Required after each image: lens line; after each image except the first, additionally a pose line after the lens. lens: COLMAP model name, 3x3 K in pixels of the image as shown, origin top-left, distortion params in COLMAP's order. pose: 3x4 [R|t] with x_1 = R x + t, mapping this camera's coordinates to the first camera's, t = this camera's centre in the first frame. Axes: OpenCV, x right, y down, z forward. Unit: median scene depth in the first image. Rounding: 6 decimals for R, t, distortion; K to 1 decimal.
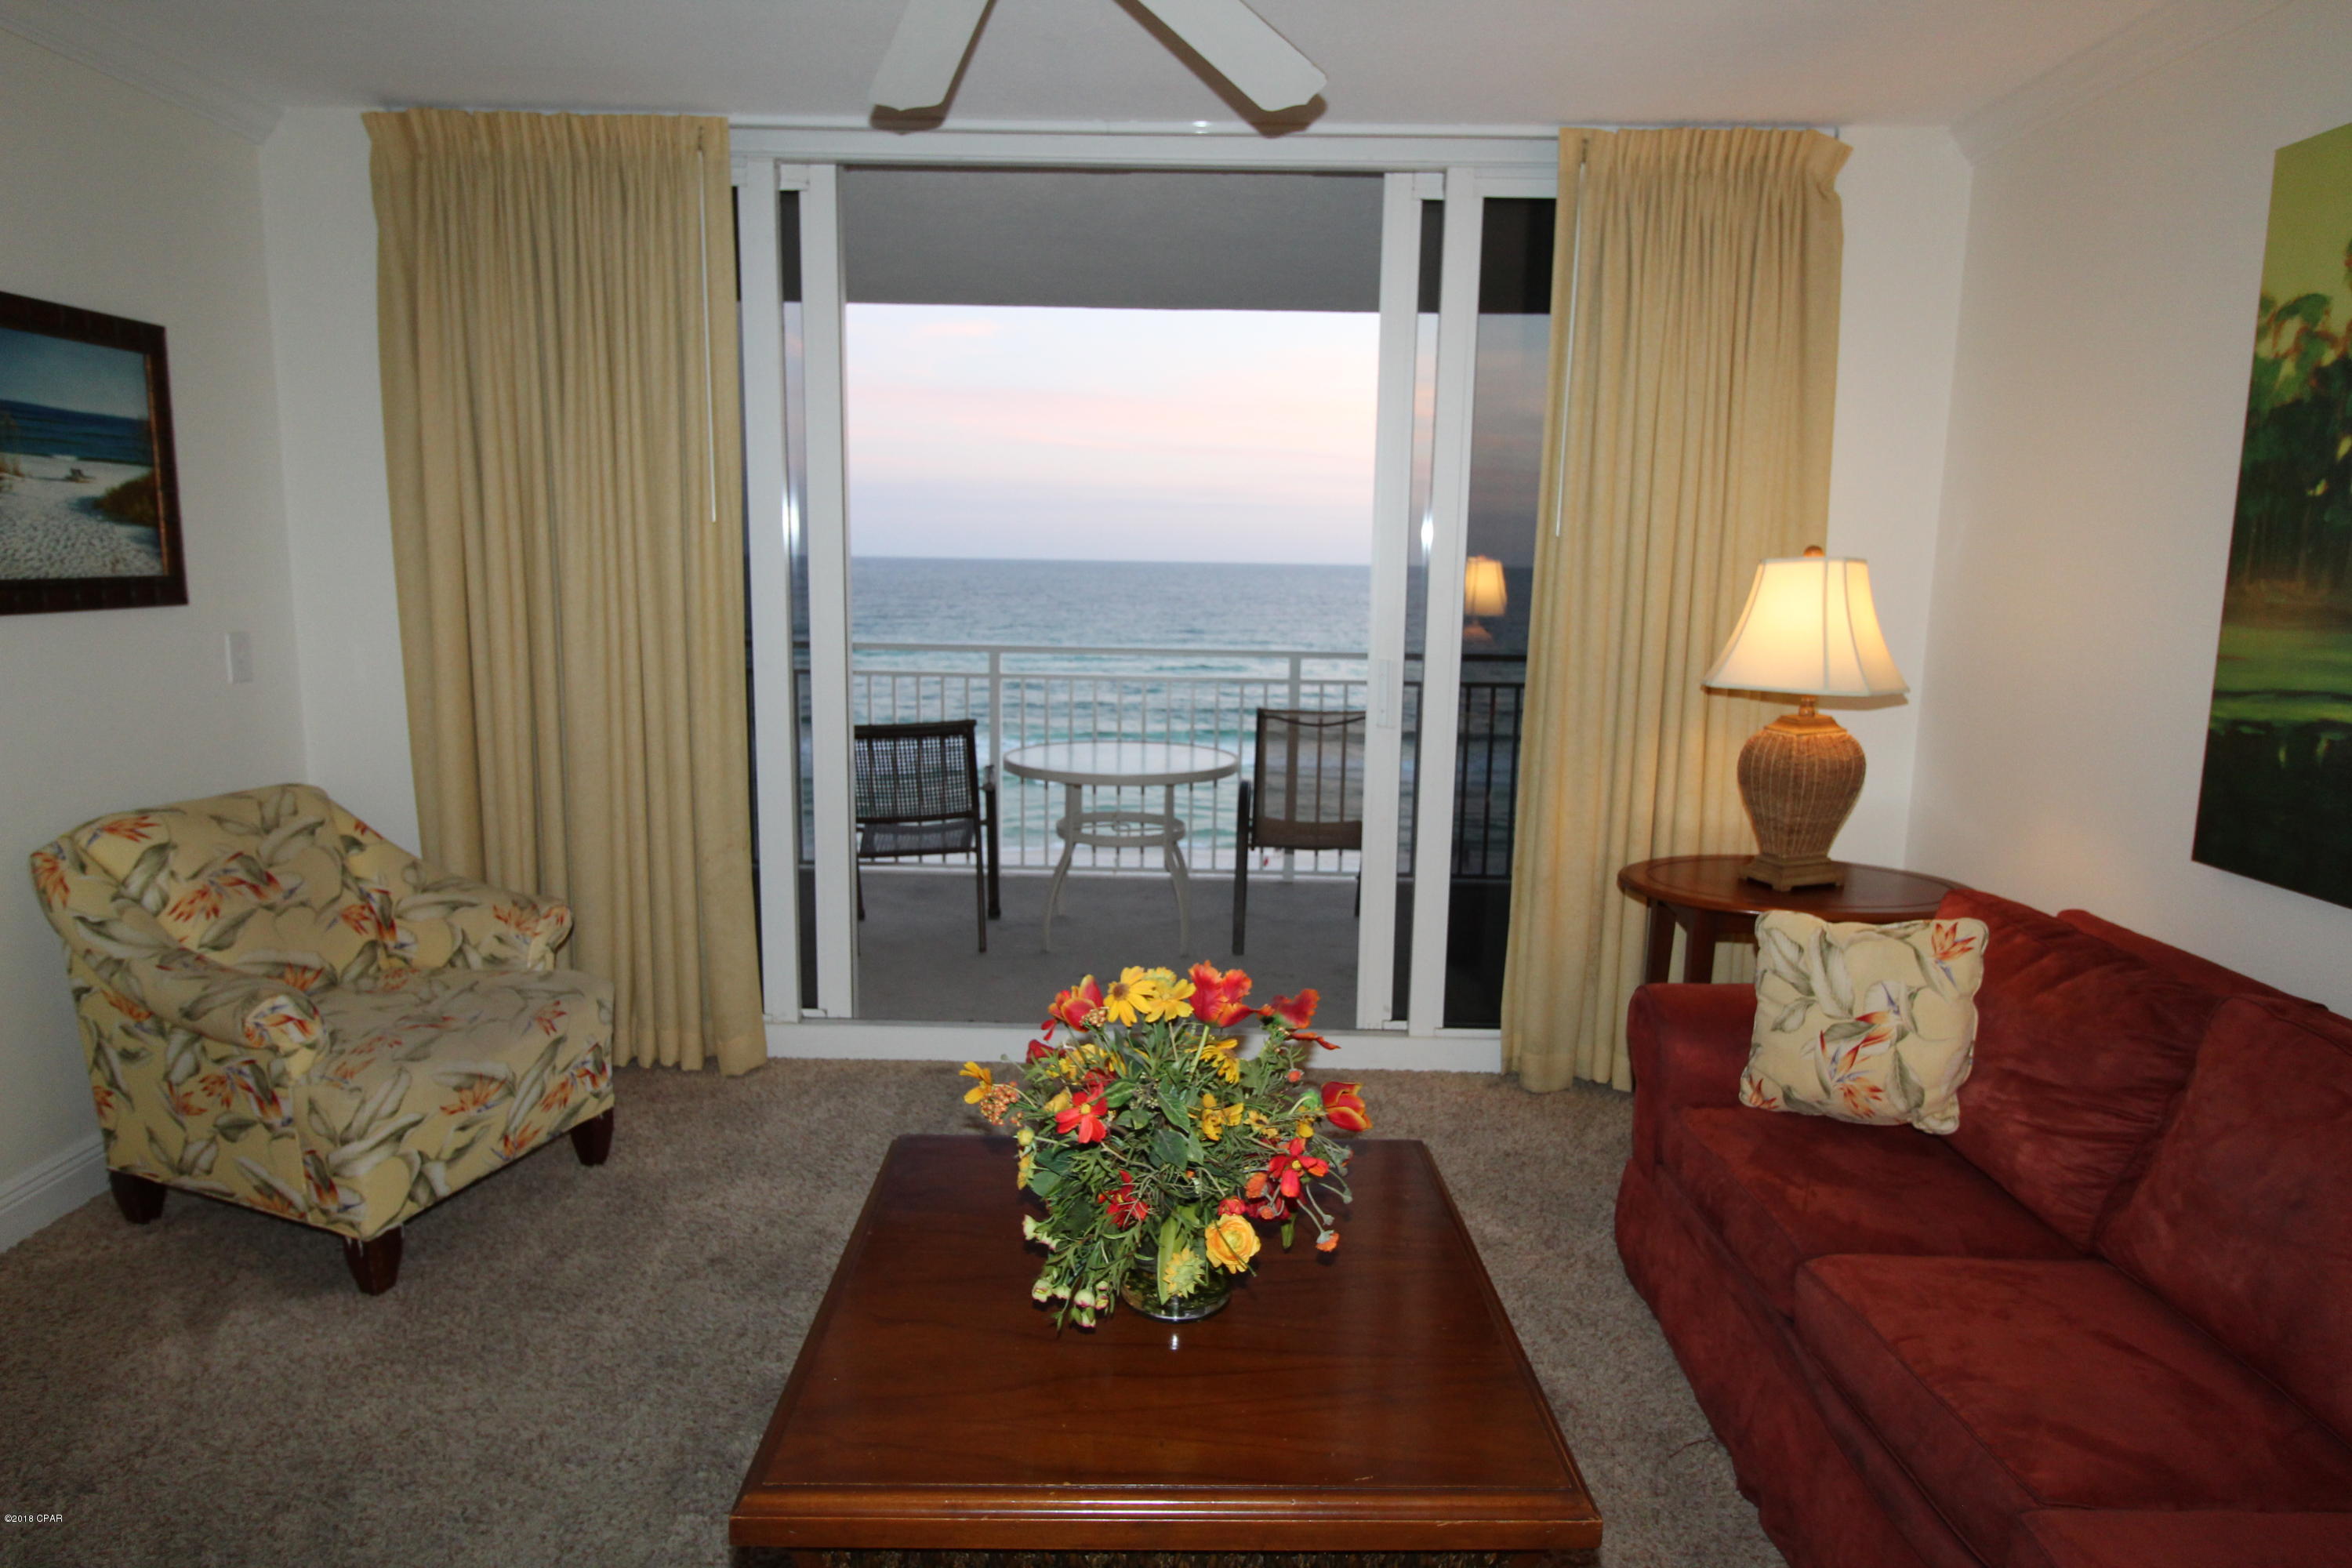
lens RADIAL K [[1344.4, 0, 1197.4], [0, 1344.4, 766.3], [0, 0, 1]] dist [-0.000885, -0.002993]
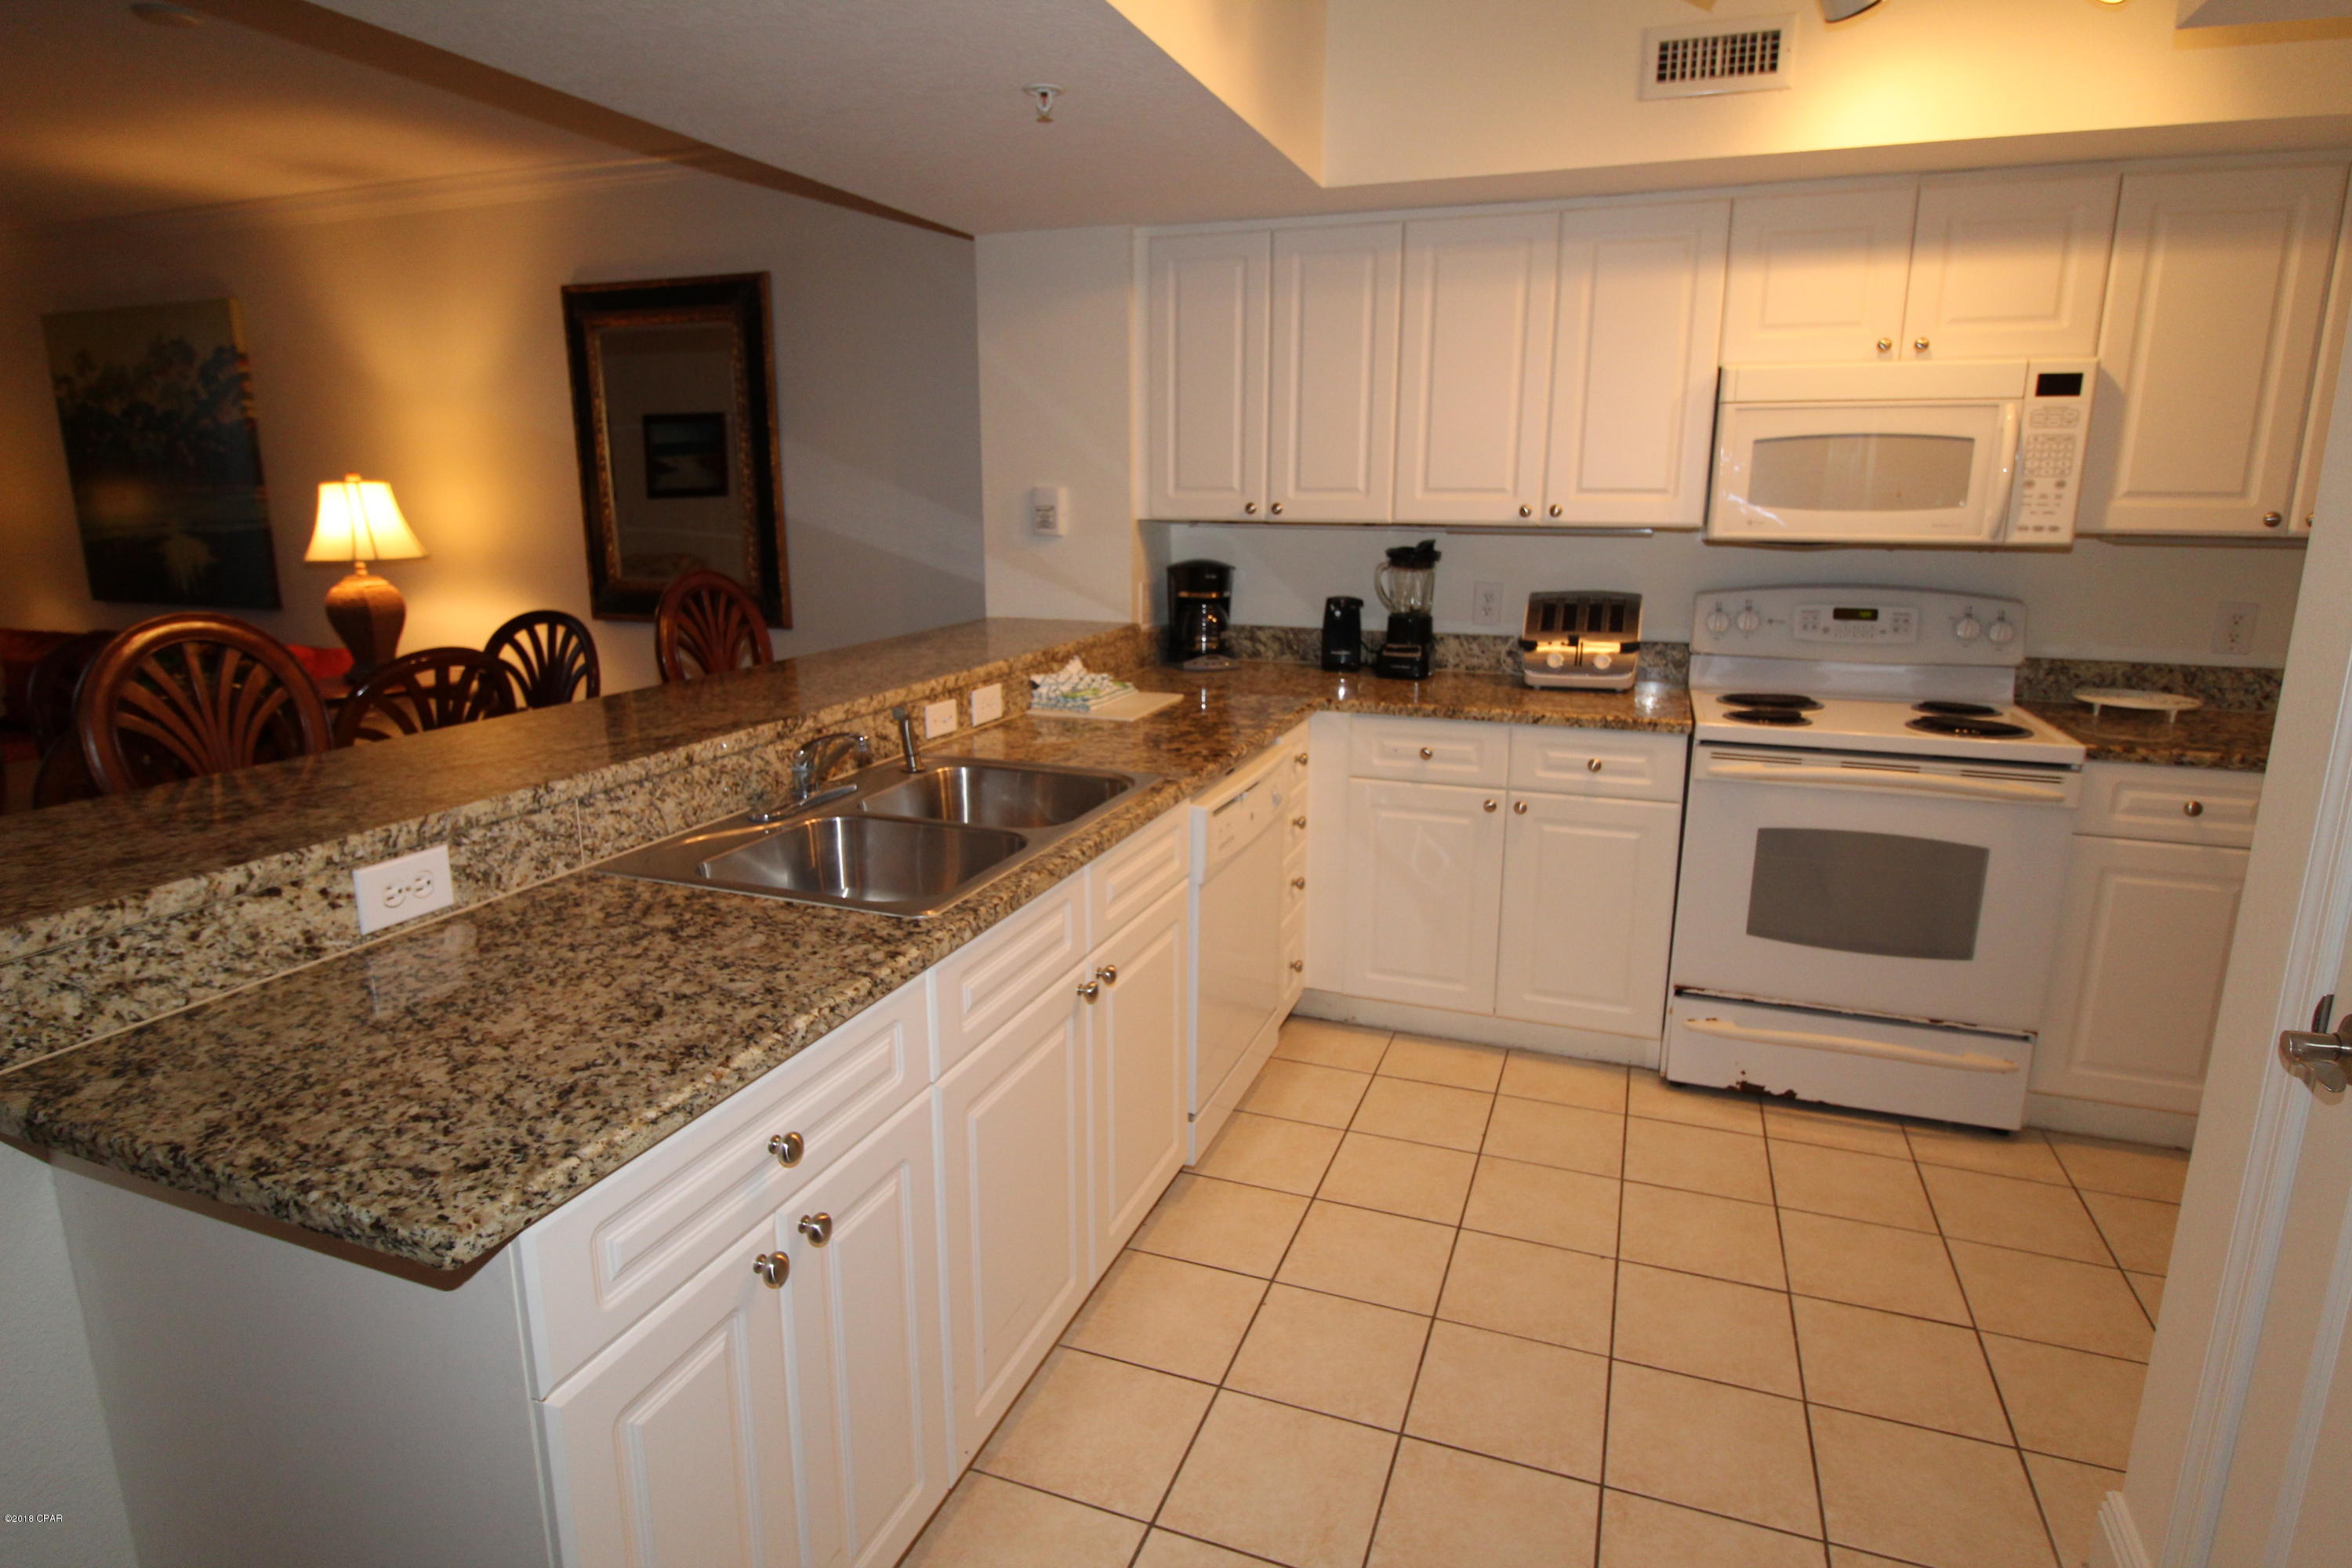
lens RADIAL K [[1285.1, 0, 1179.6], [0, 1285.1, 772.4], [0, 0, 1]] dist [-0.006903, -0.005704]
pose [[0.348443, -0.226283, 0.909606, -0.622902], [0.146722, 0.971627, 0.185507, 0.190922], [-0.925776, 0.068820, 0.371757, -1.374881]]
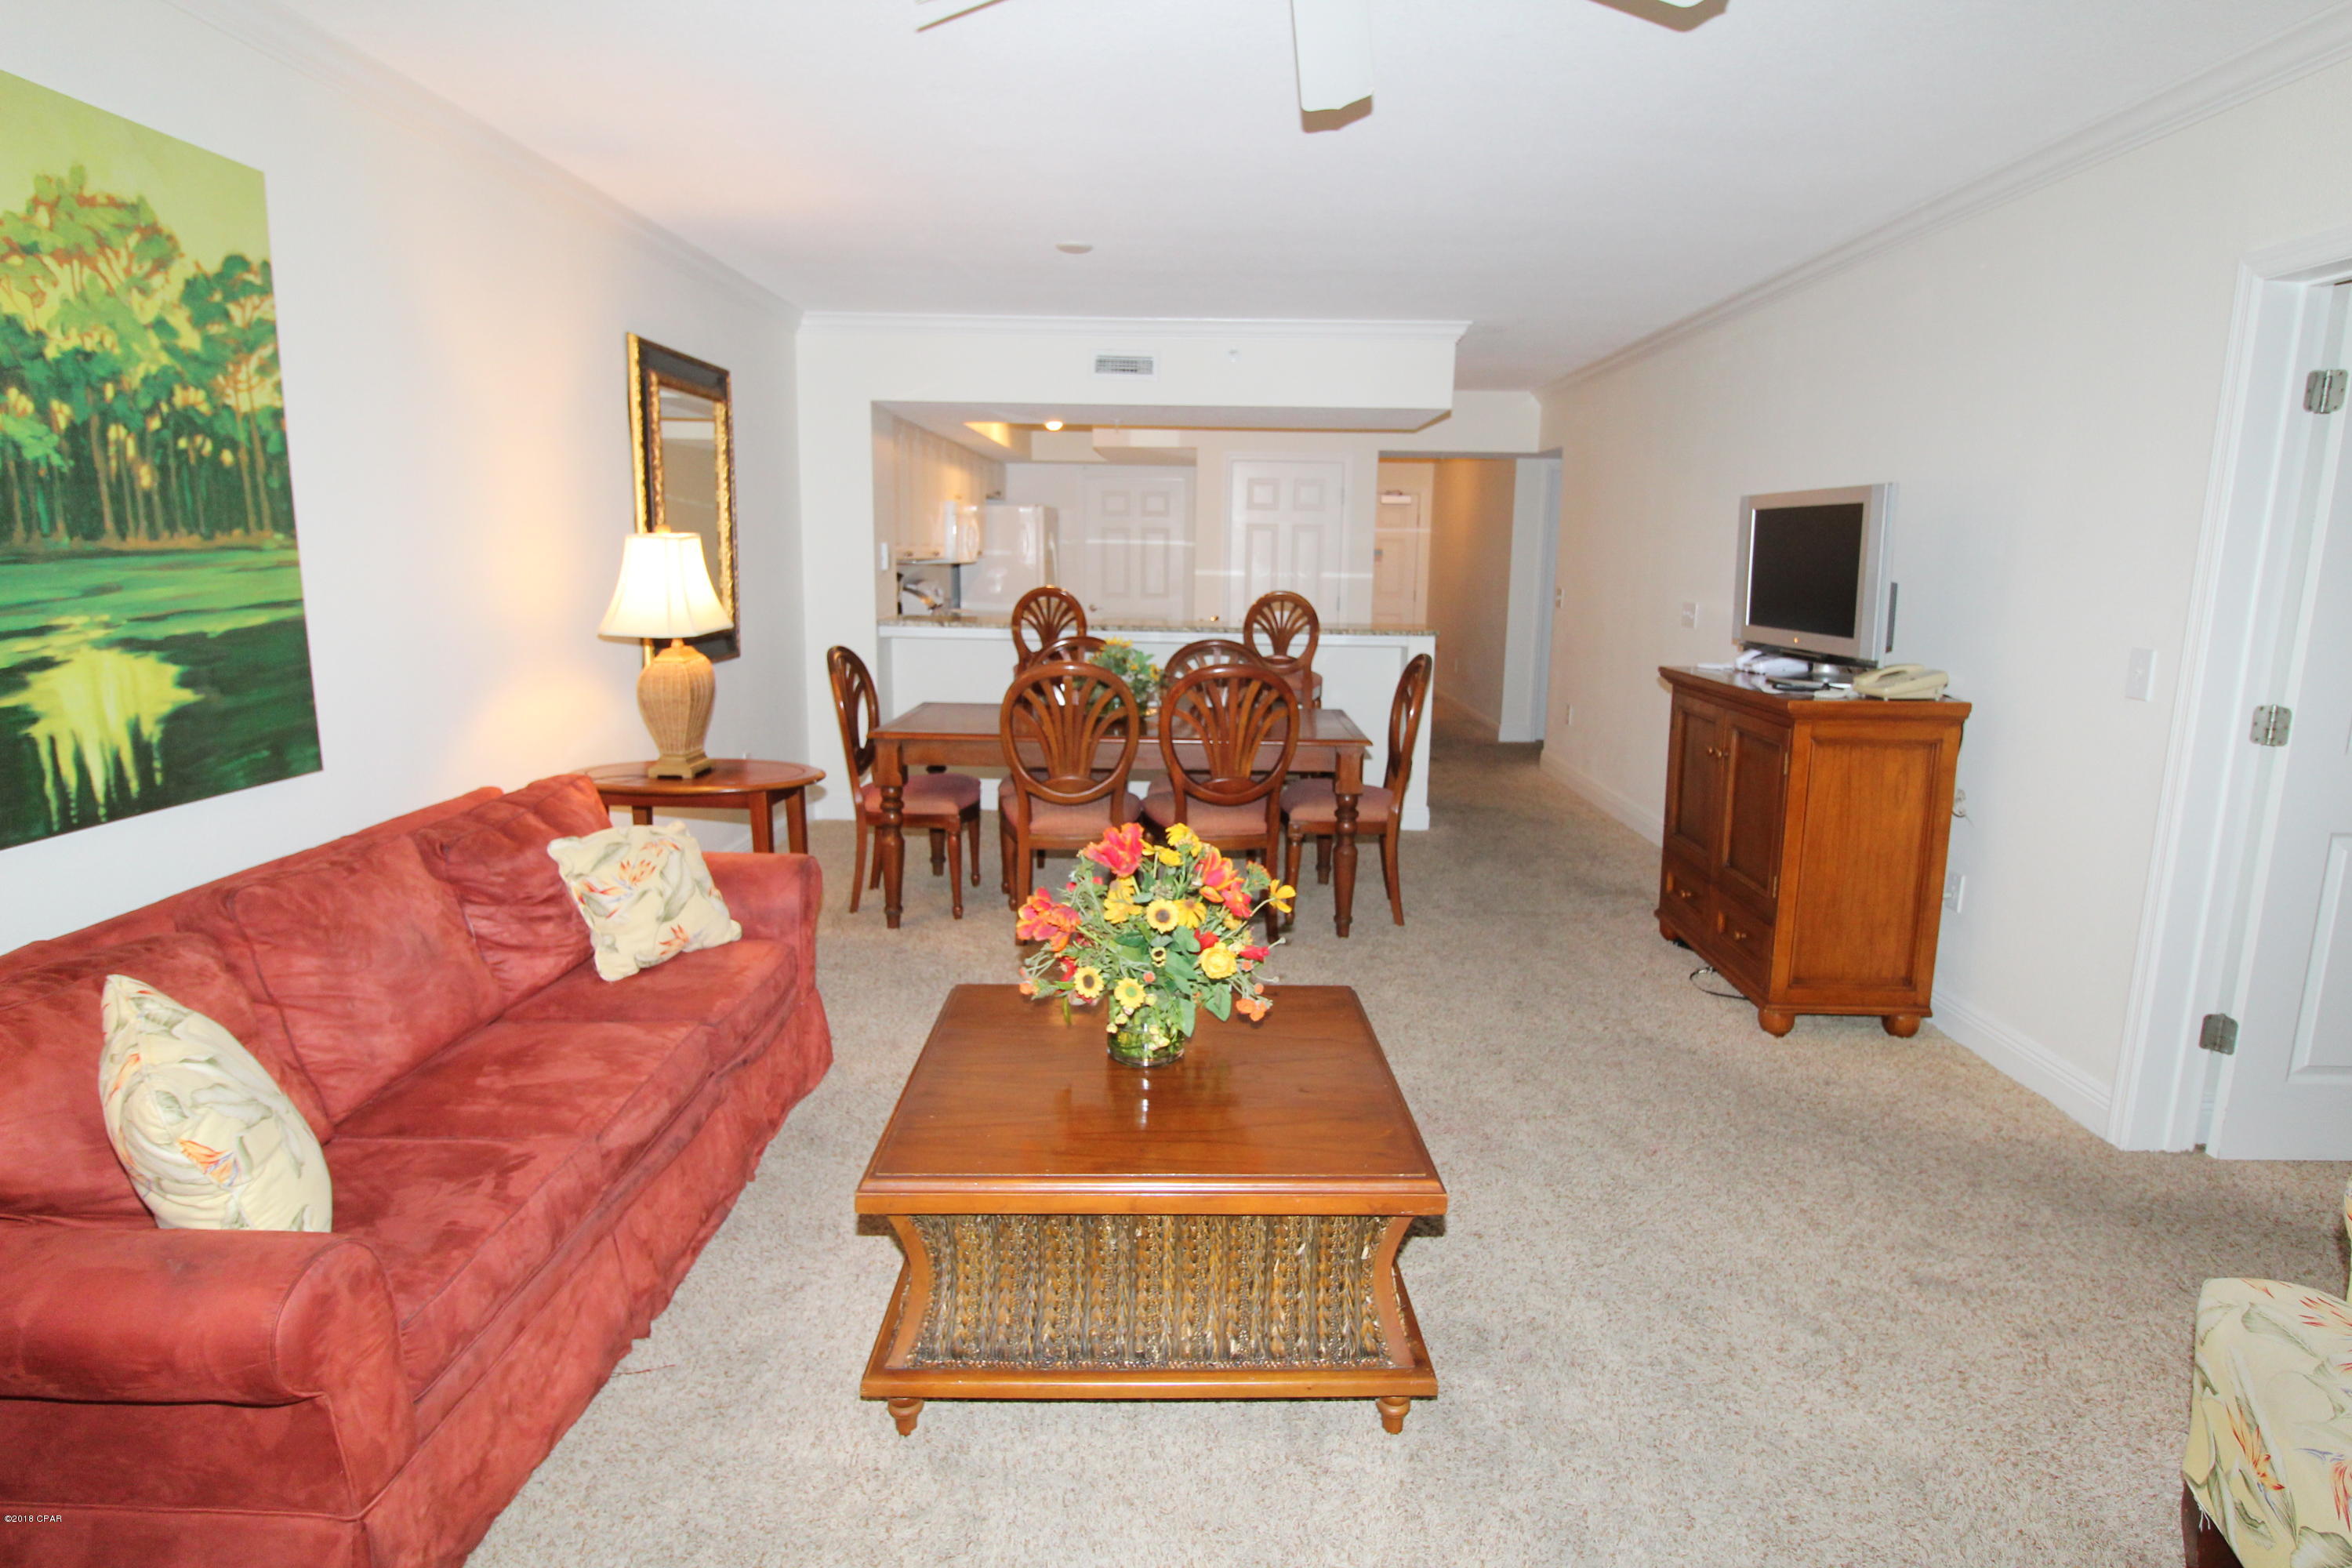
lens RADIAL K [[1285.1, 0, 1185.7], [0, 1285.1, 777.0], [0, 0, 1]] dist [-0.006903, -0.005704]
pose [[-0.999508, -0.029181, -0.011524, -0.026364], [-0.031339, 0.946037, 0.322540, -0.191949], [0.001490, 0.322742, -0.946486, 1.268607]]
